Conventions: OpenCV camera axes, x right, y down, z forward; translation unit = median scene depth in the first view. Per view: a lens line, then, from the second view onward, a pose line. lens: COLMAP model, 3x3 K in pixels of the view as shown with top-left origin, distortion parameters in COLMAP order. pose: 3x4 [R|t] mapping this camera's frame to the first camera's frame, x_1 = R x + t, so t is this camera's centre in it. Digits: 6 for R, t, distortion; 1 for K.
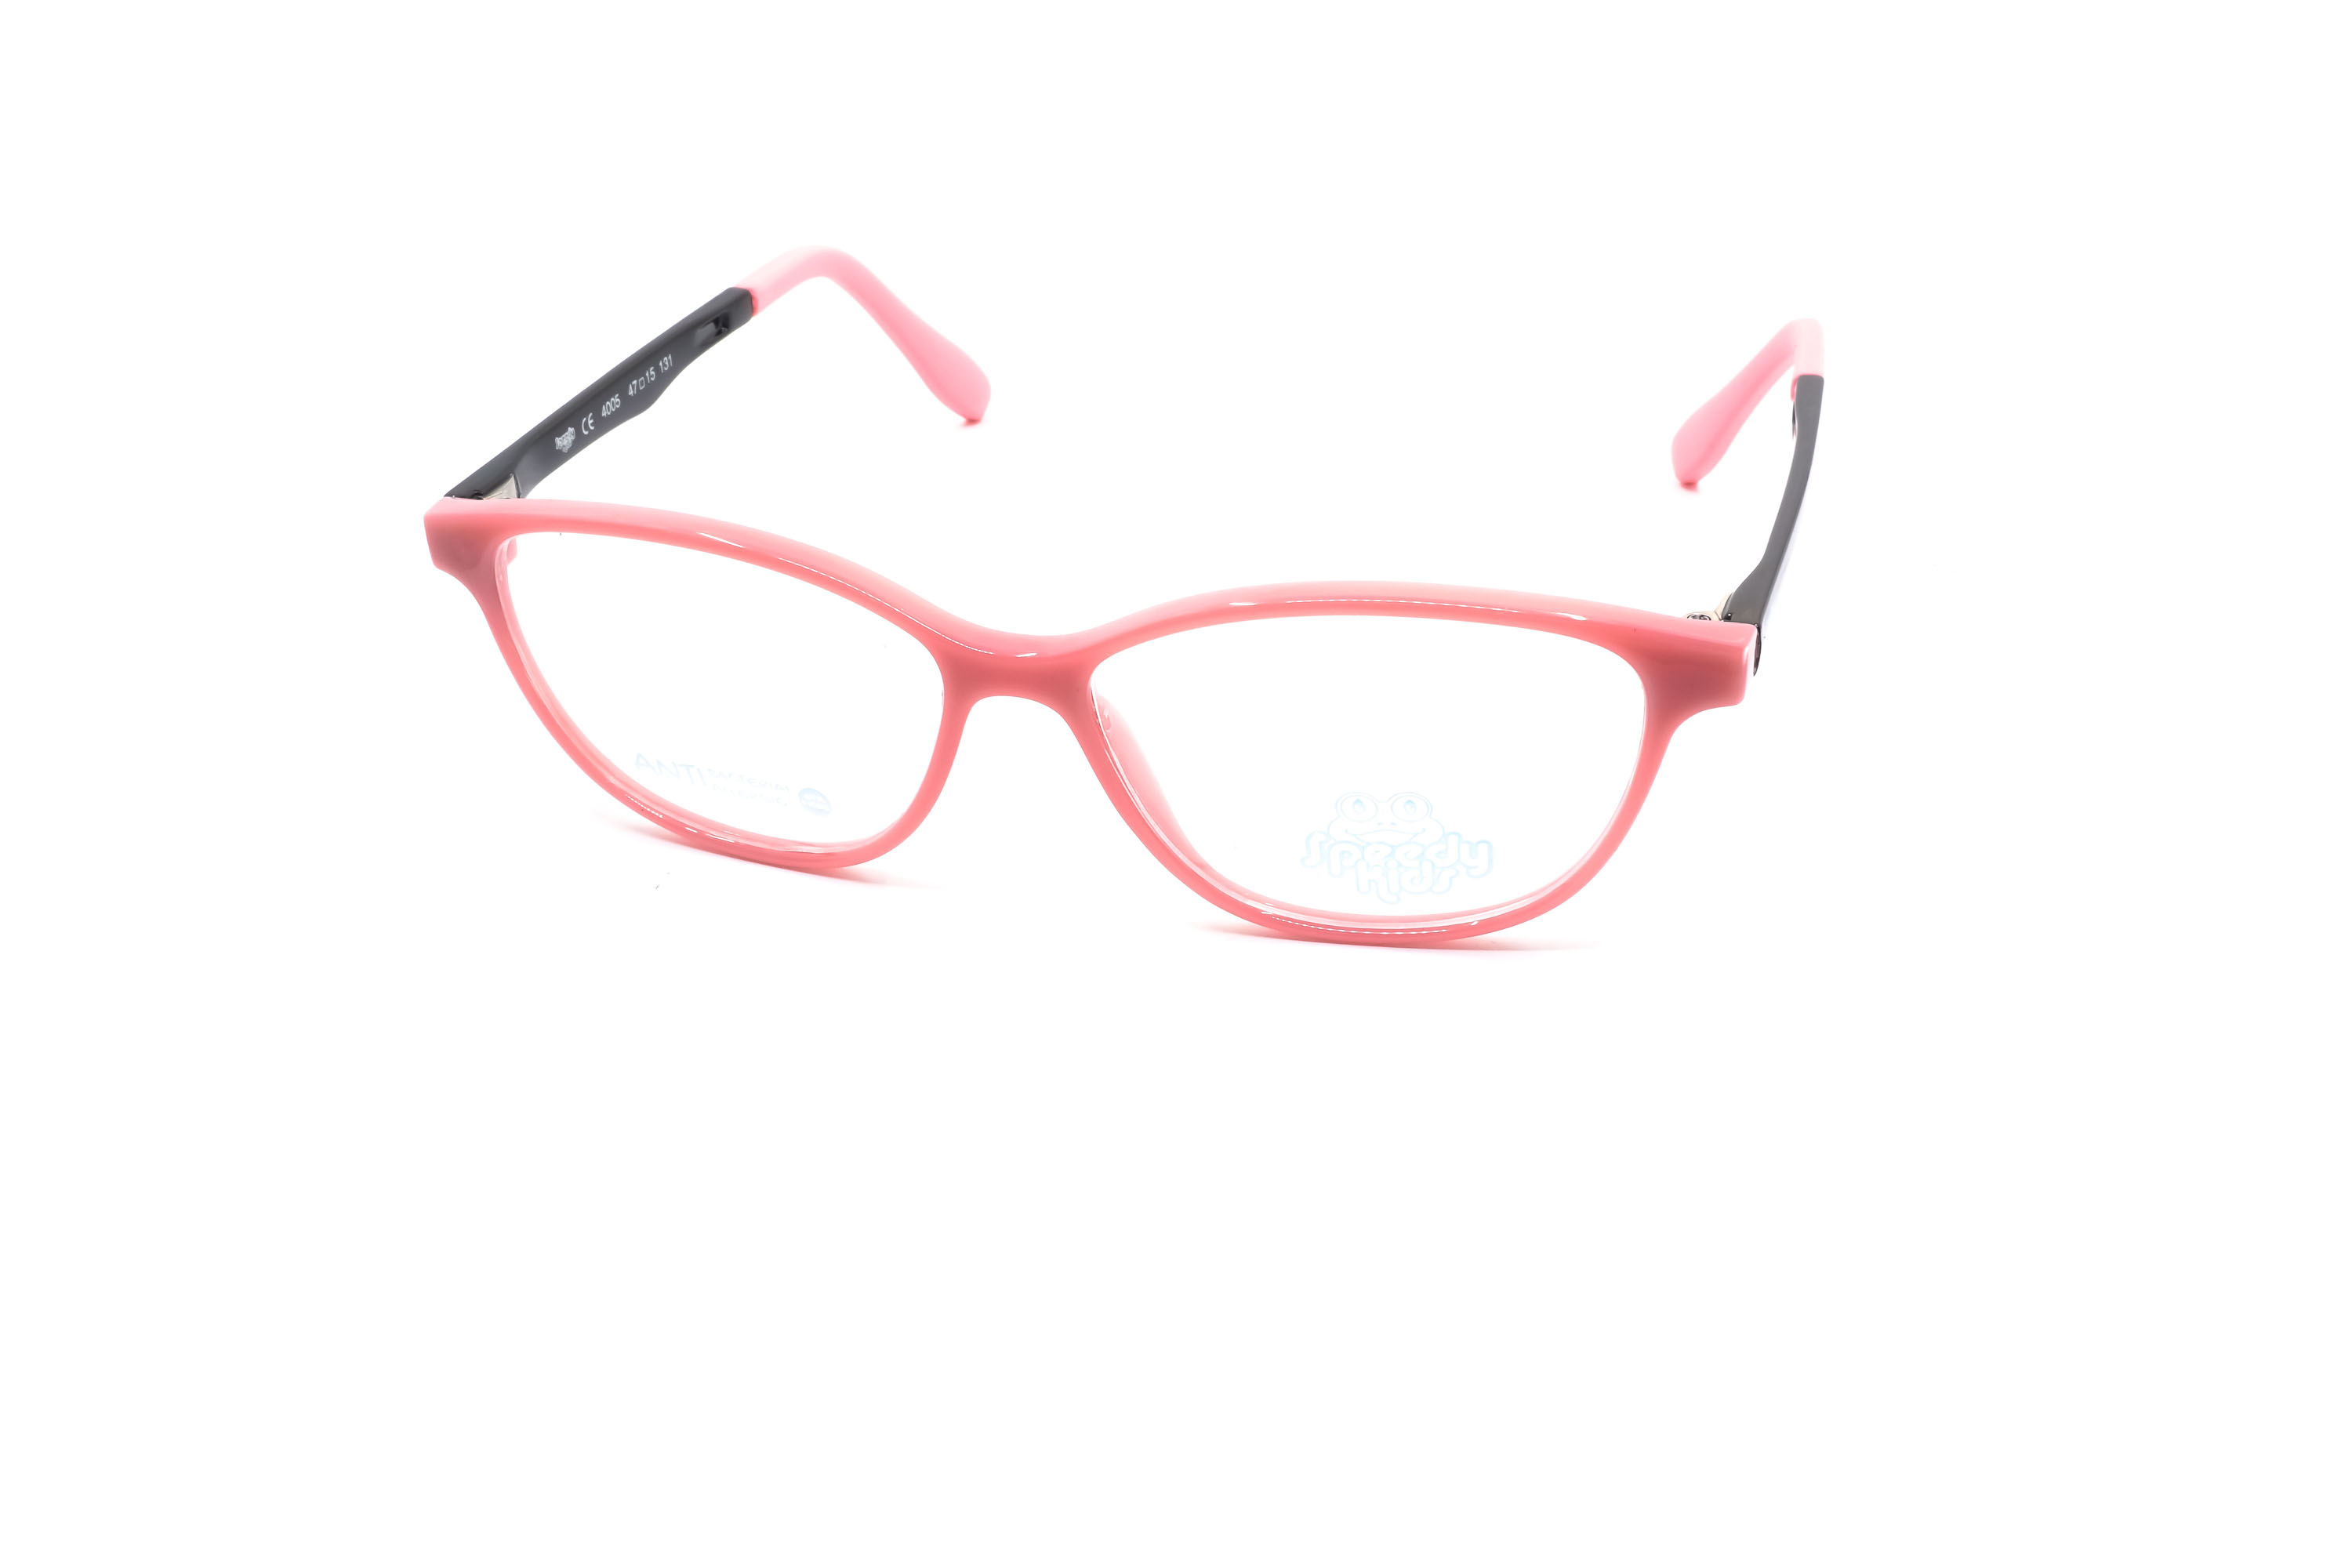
lens RADIAL K [[2373.3, 0, 1176.0], [0, 2373.3, 784.0], [0, 0, 1]] dist [0.045847, -0.002273]
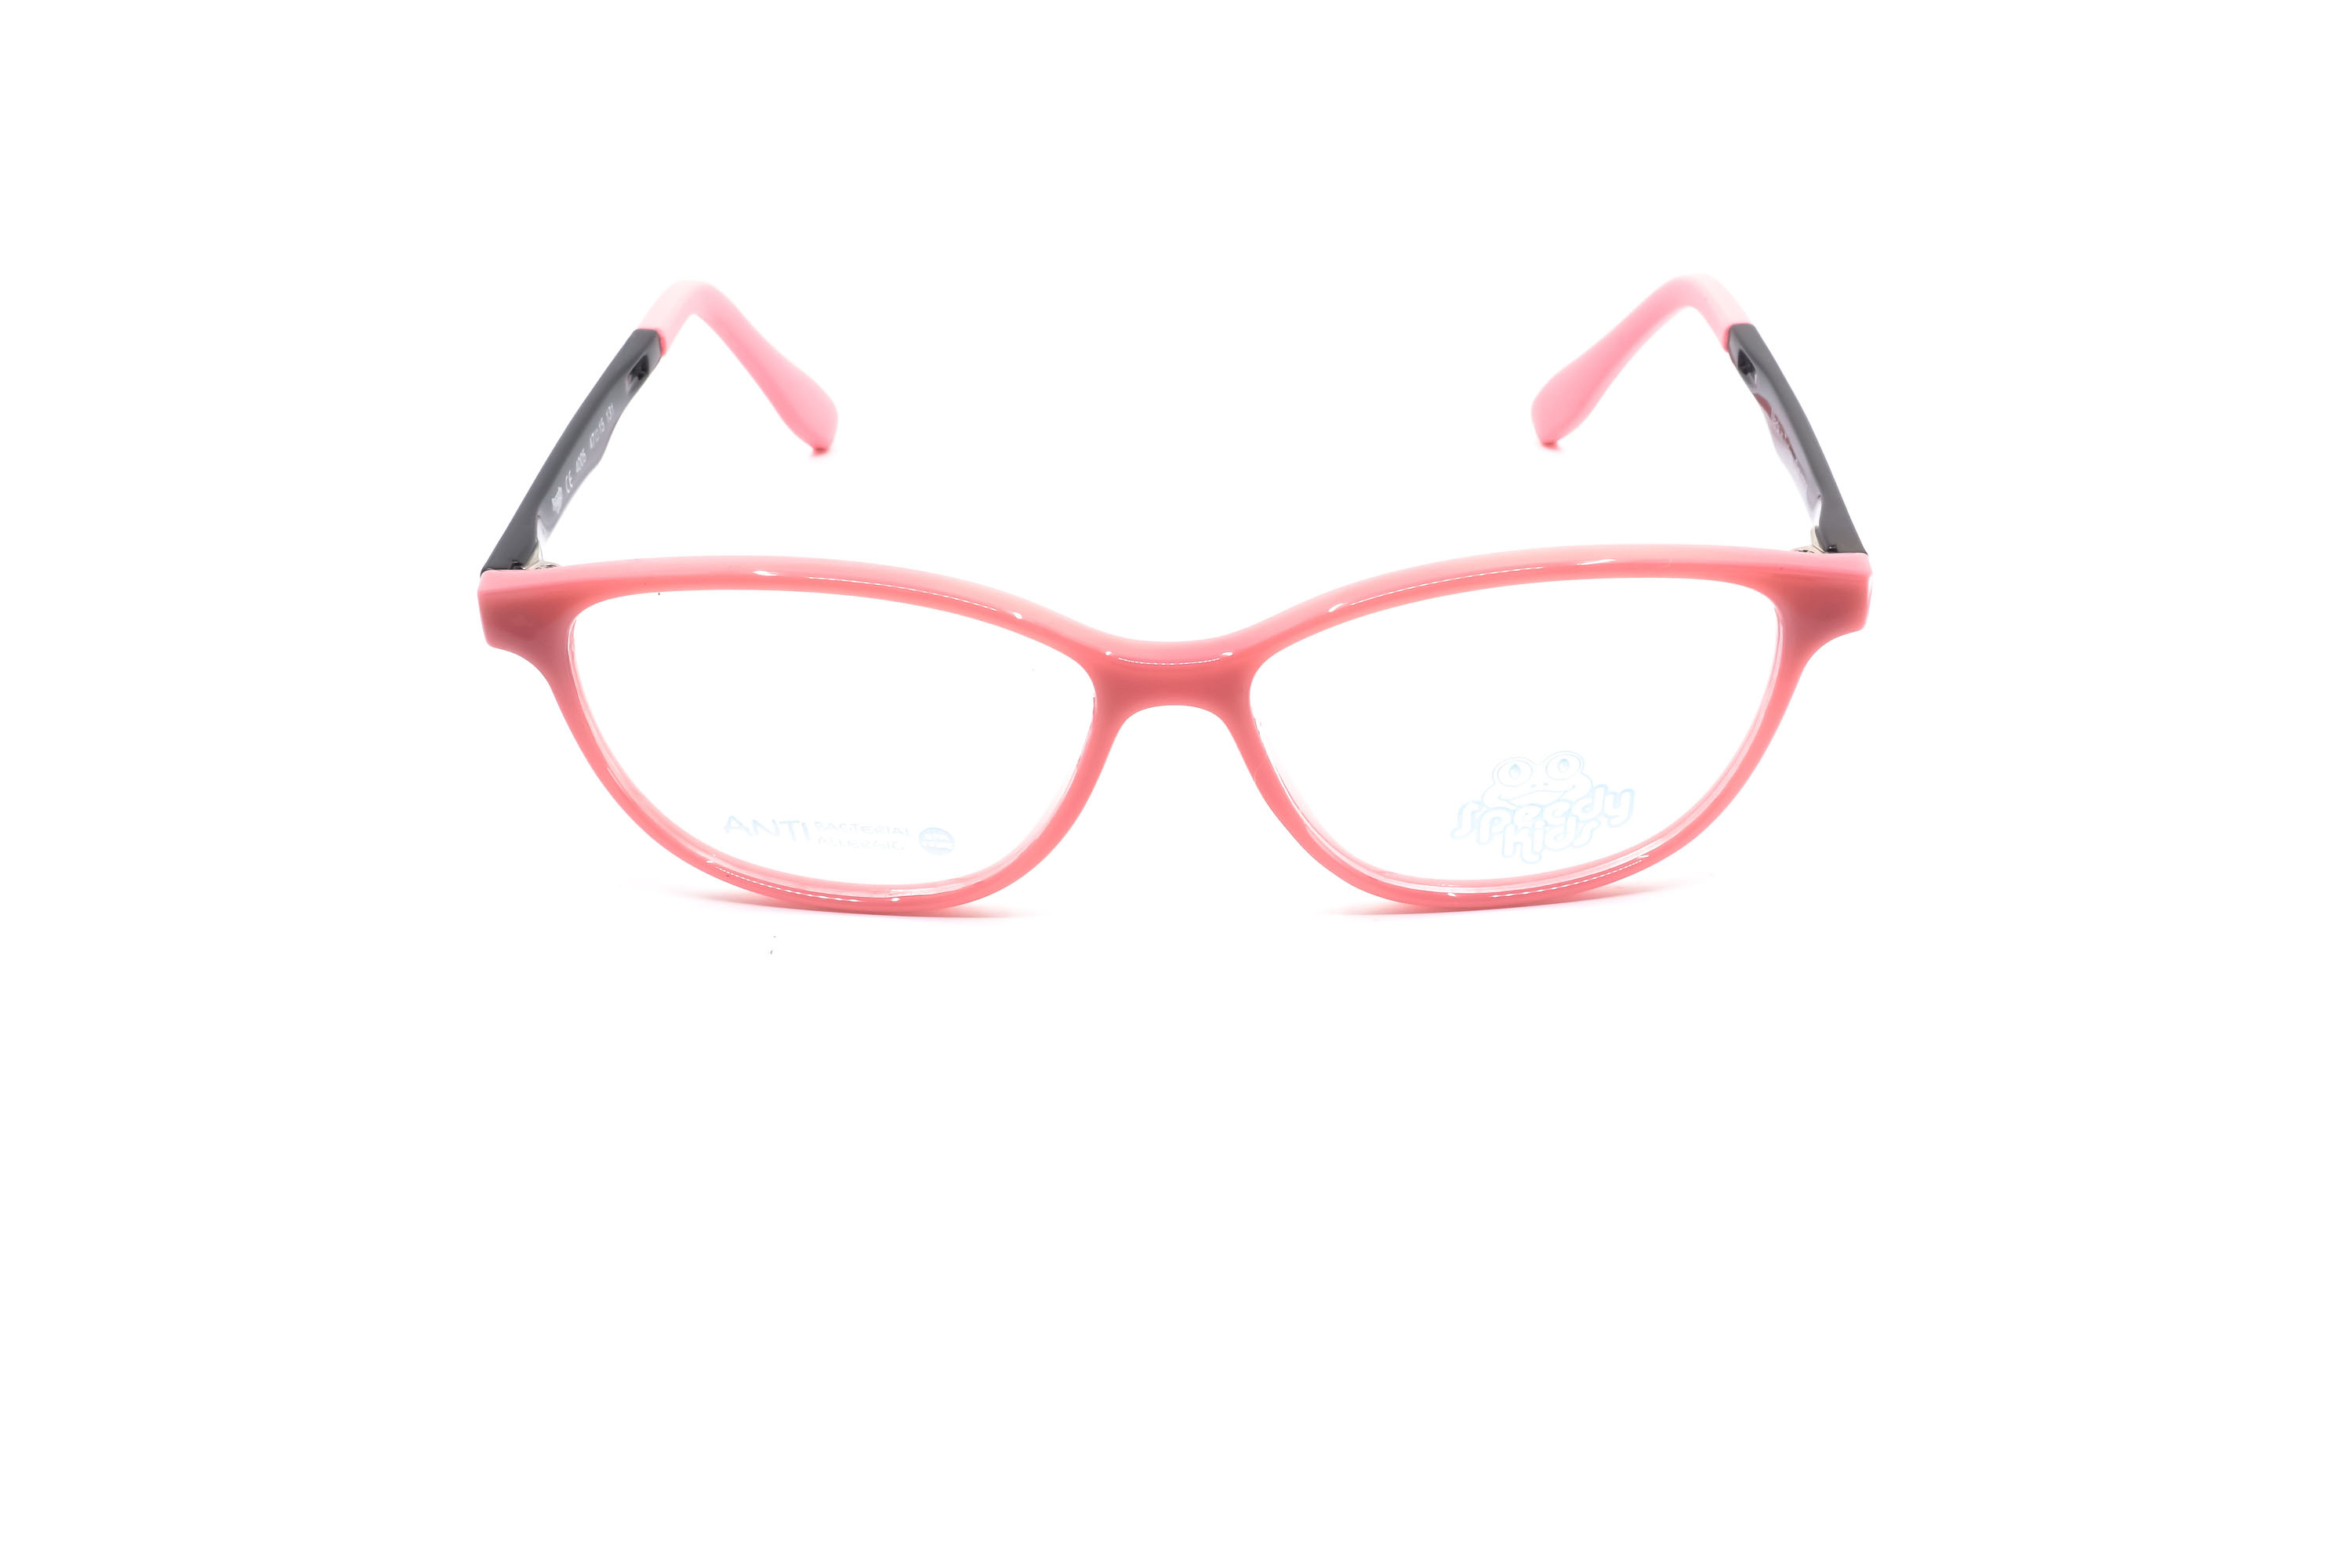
lens RADIAL K [[2373.3, 0, 1176.0], [0, 2373.3, 784.0], [0, 0, 1]] dist [0.045847, -0.002273]
pose [[0.965508, -0.125841, 0.227944, -0.293012], [0.126625, 0.991887, 0.011242, -0.014966], [-0.227509, 0.018009, 0.973609, 0.033775]]
